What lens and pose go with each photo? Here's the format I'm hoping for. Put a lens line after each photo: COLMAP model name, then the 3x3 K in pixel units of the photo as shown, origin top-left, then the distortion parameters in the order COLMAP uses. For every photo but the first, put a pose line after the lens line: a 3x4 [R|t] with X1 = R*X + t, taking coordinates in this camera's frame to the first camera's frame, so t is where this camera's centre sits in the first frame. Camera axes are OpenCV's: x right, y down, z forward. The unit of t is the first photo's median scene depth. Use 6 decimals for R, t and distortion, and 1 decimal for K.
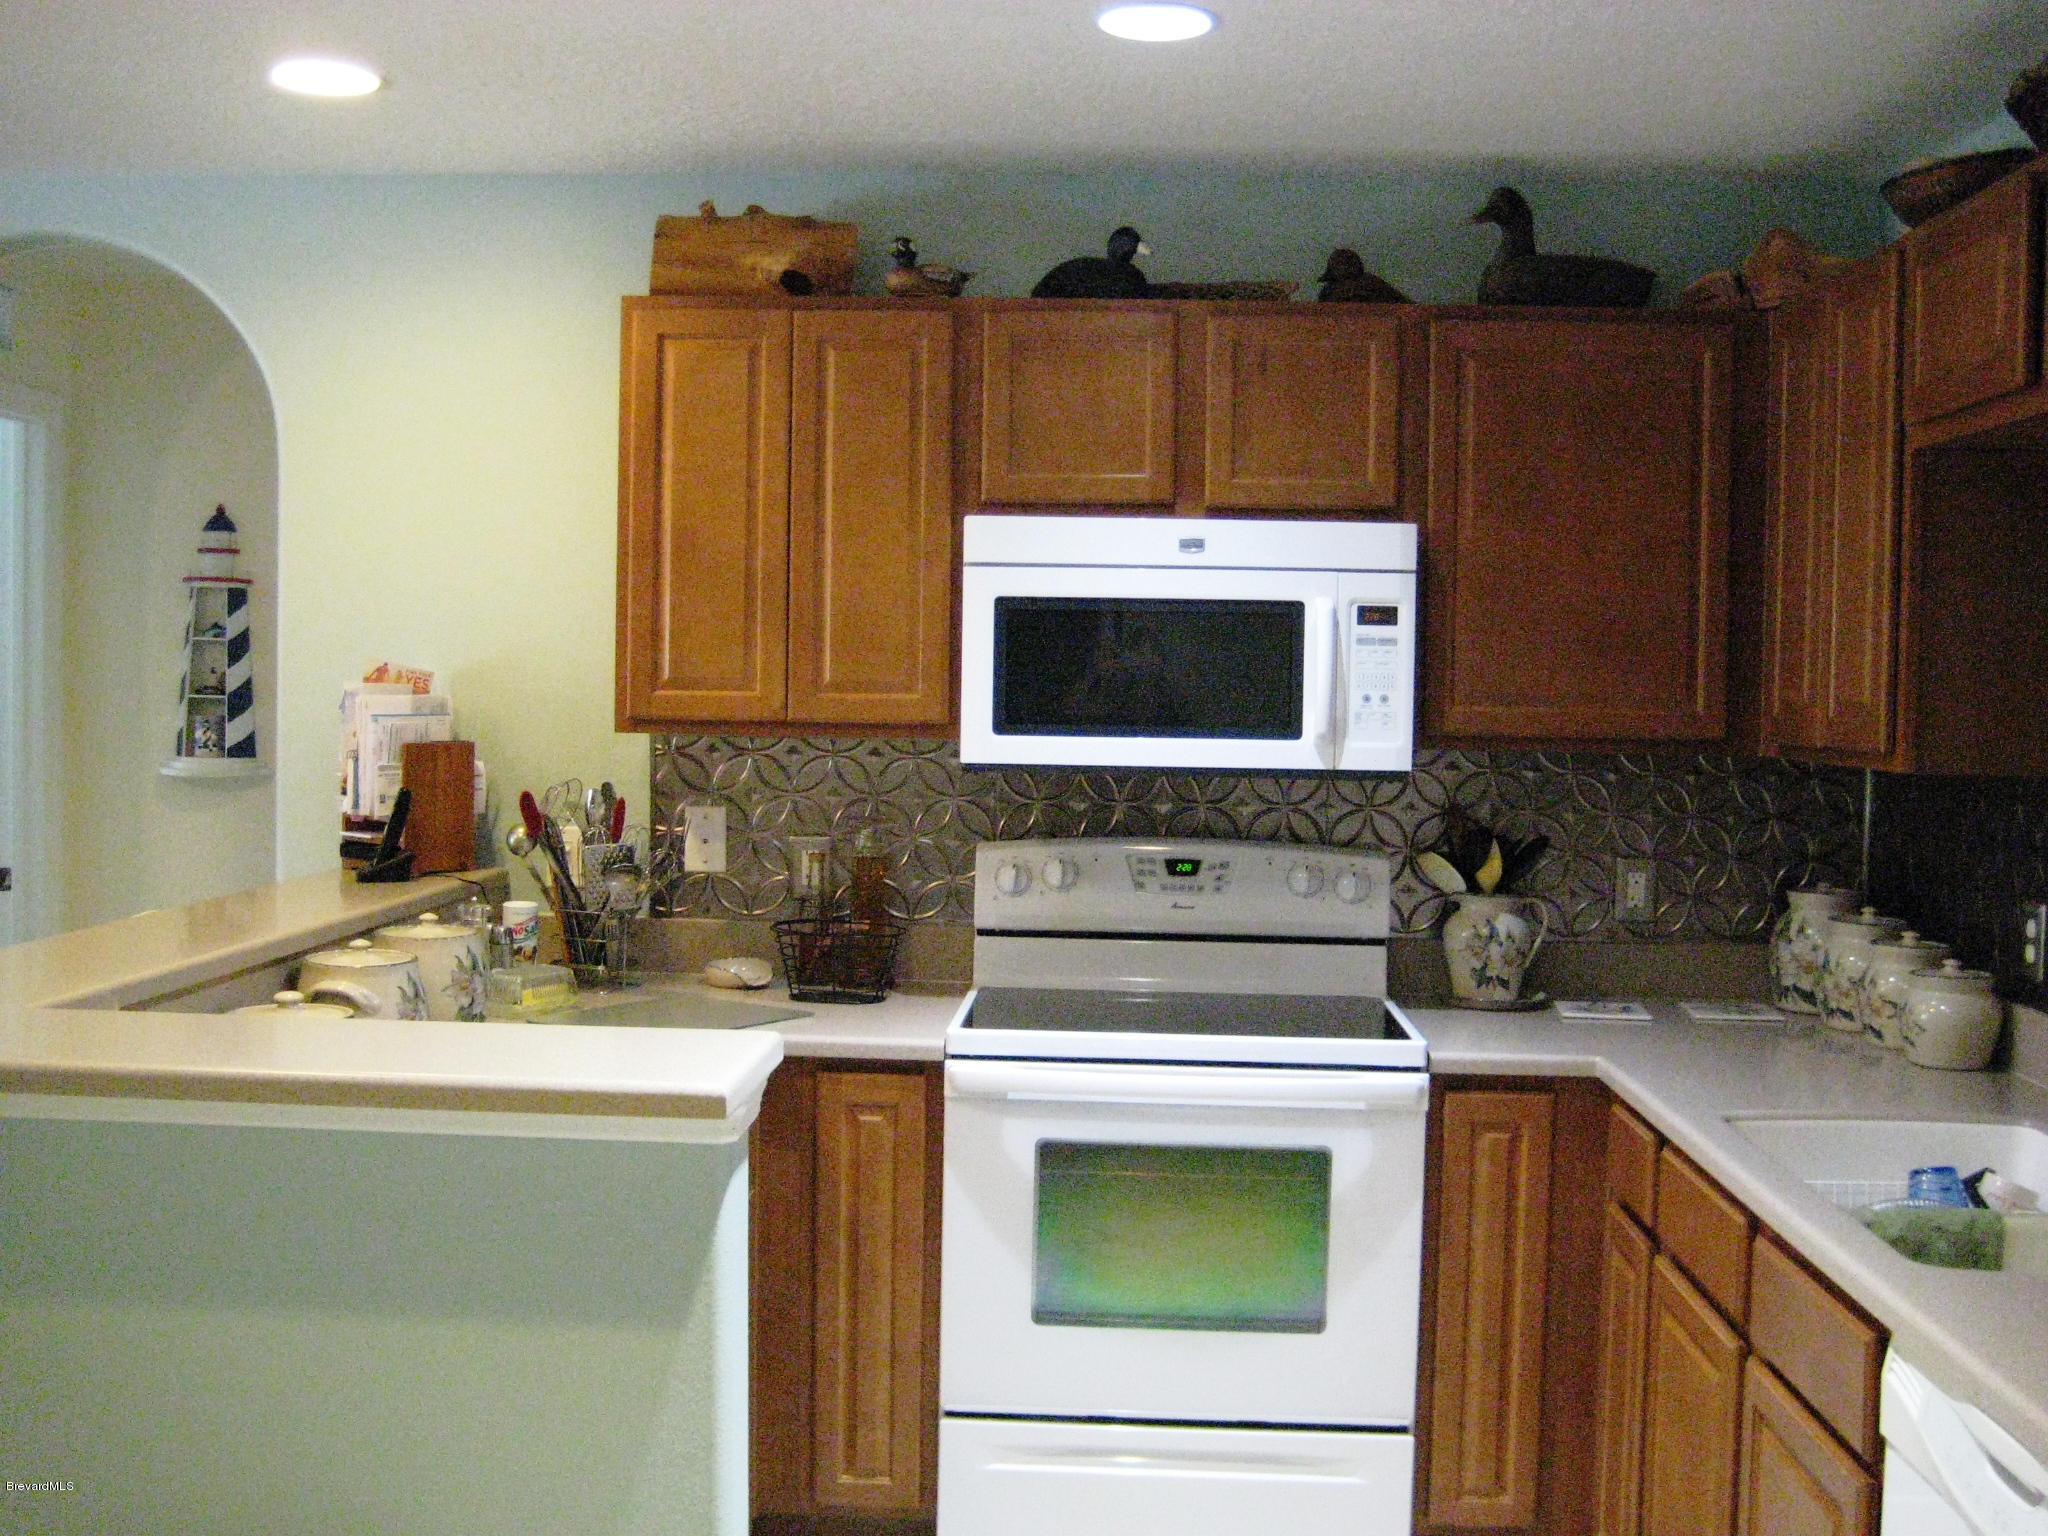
lens RADIAL K [[2137.2, 0, 1024.0], [0, 2137.2, 768.0], [0, 0, 1]] dist [-0.156981, 0.211849]
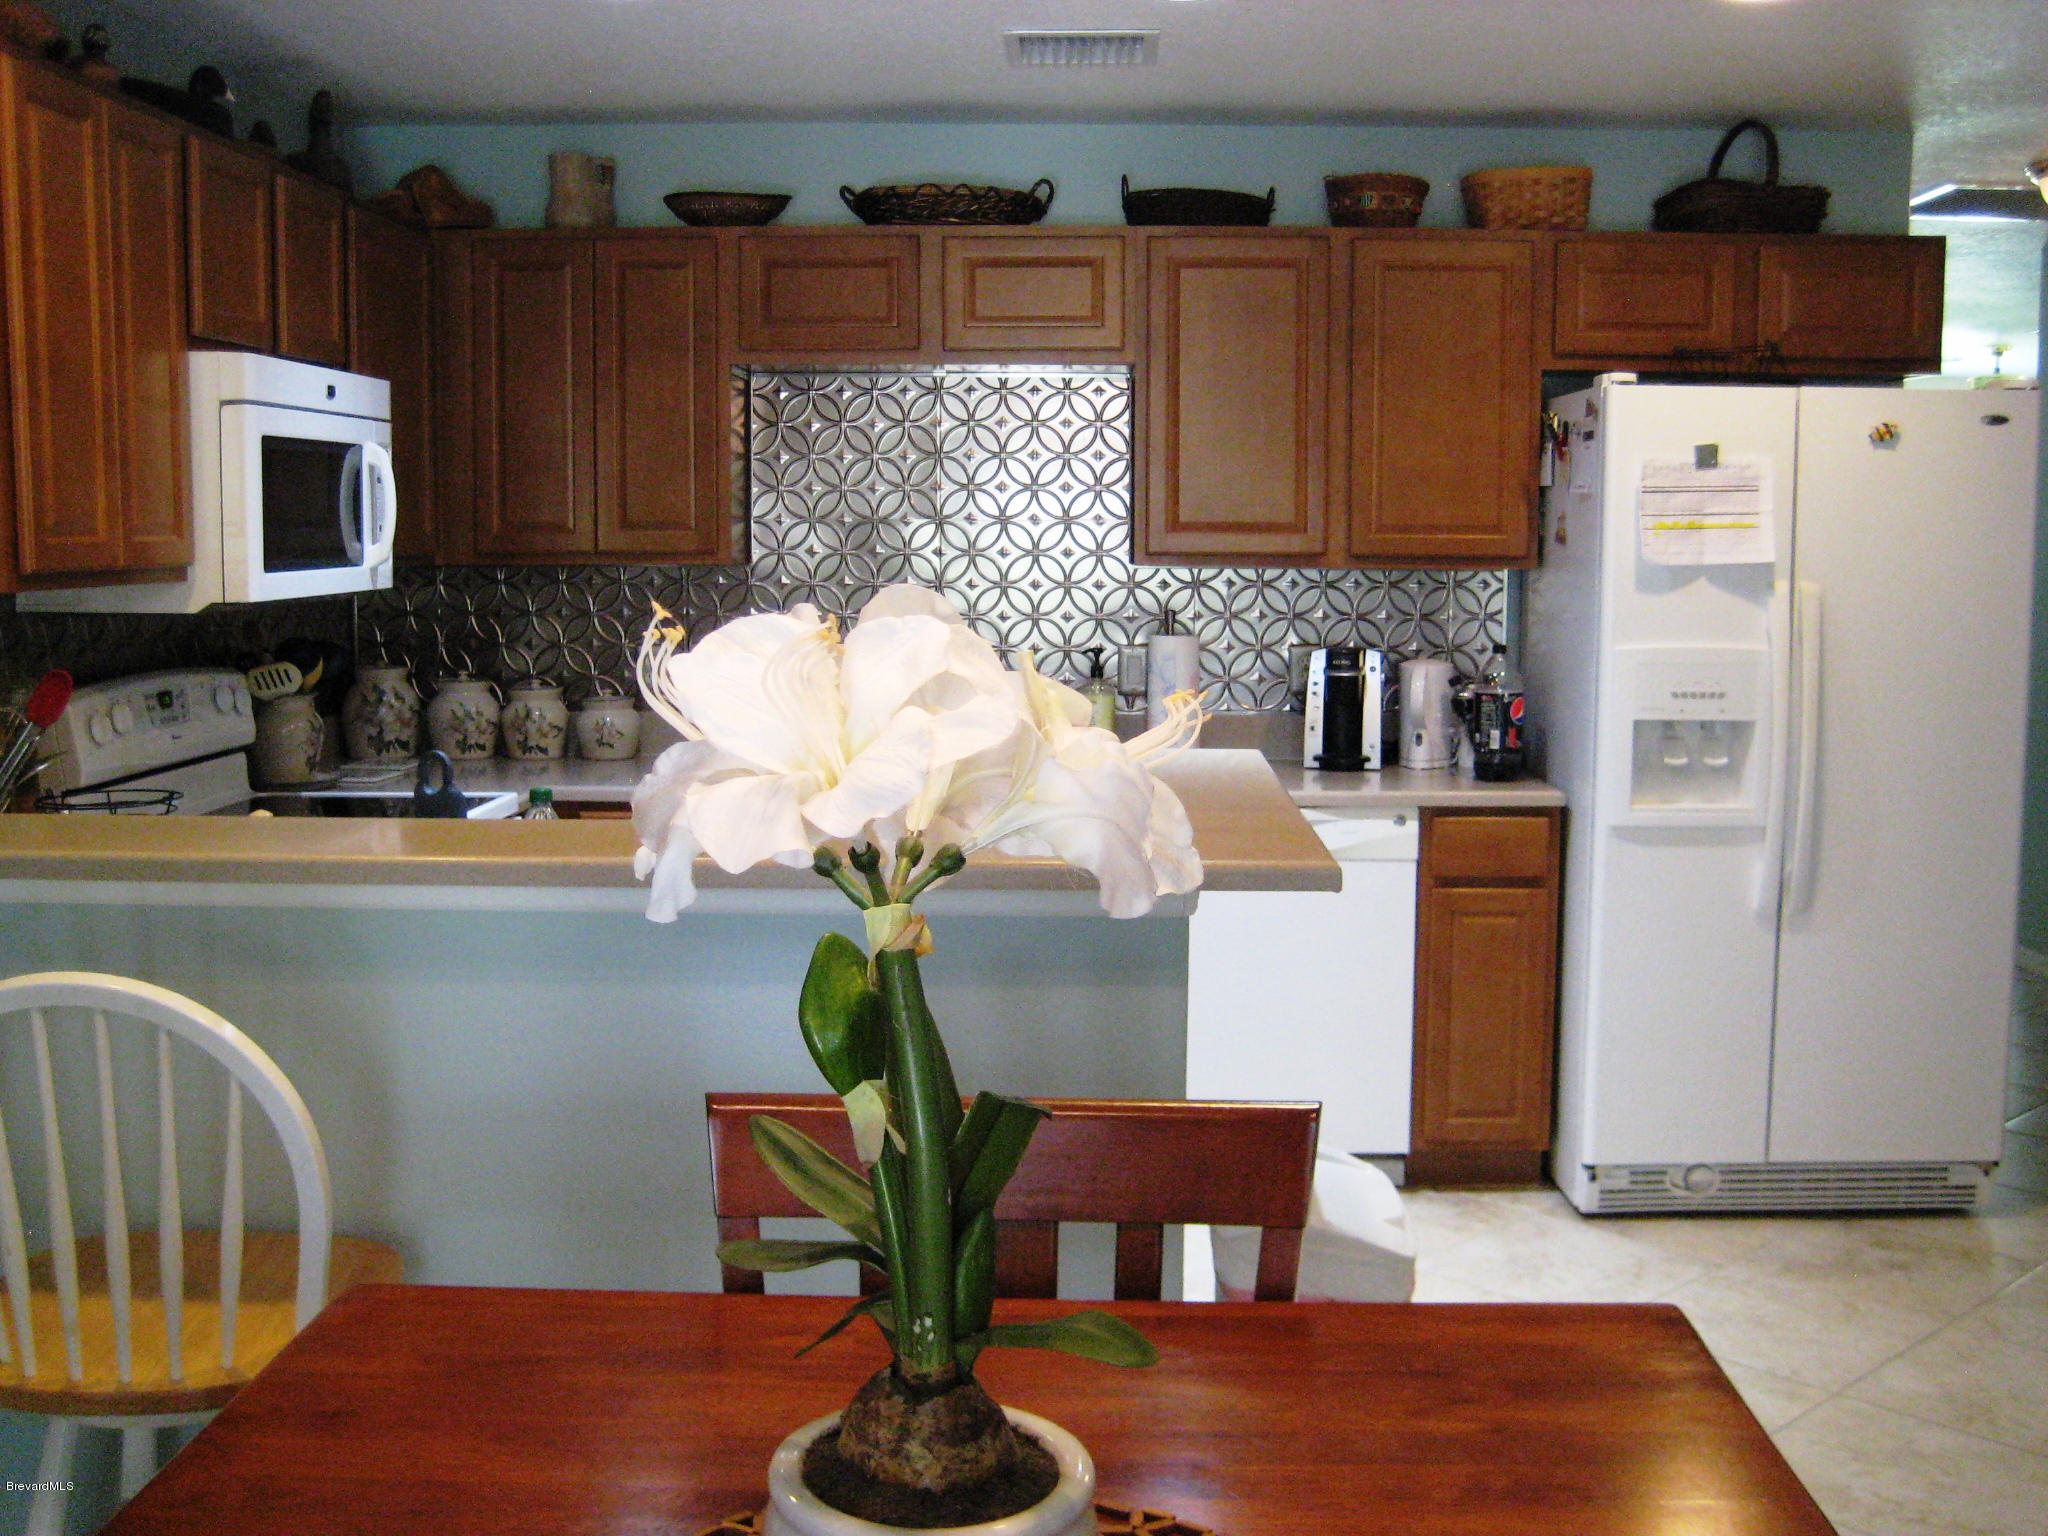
lens RADIAL K [[2137.2, 0, 1024.0], [0, 2137.2, 768.0], [0, 0, 1]] dist [-0.156981, 0.211849]
pose [[-0.019171, -0.130951, 0.991203, -0.992641], [0.040372, 0.990476, 0.131636, -0.038948], [-0.999001, 0.042540, -0.013701, 0.640474]]
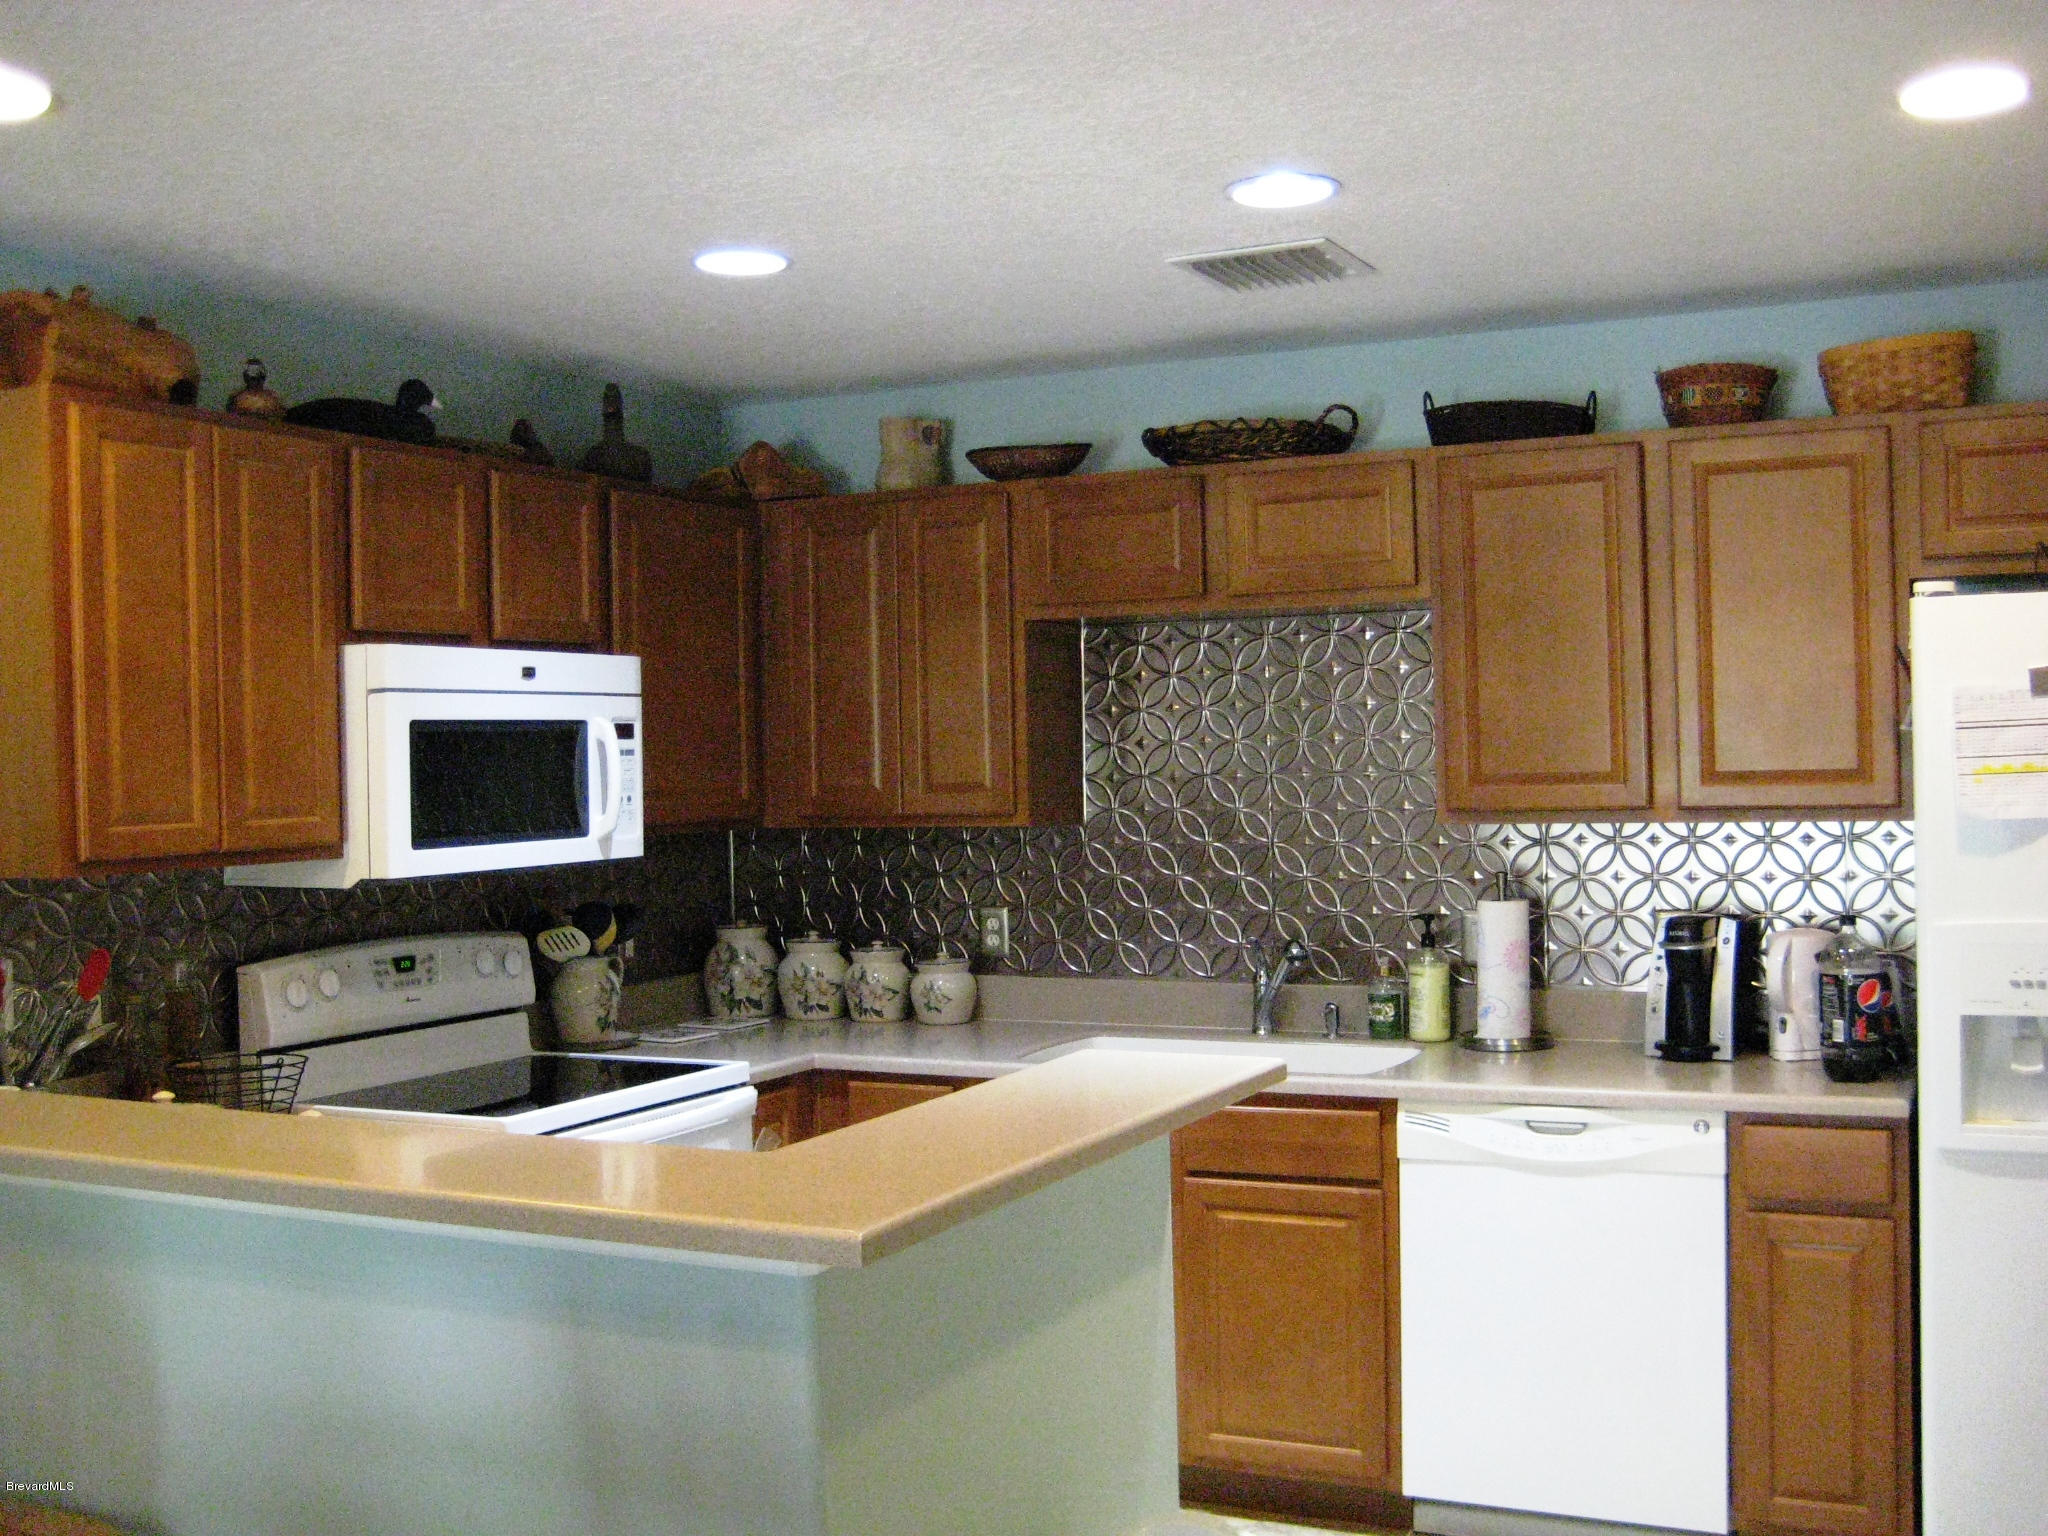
lens RADIAL K [[2137.2, 0, 1024.0], [0, 2137.2, 768.0], [0, 0, 1]] dist [-0.156981, 0.211849]
pose [[0.396442, -0.032129, 0.917498, -0.835130], [0.069792, 0.997550, 0.004776, -0.038813], [-0.915403, 0.062140, 0.397713, 0.292029]]
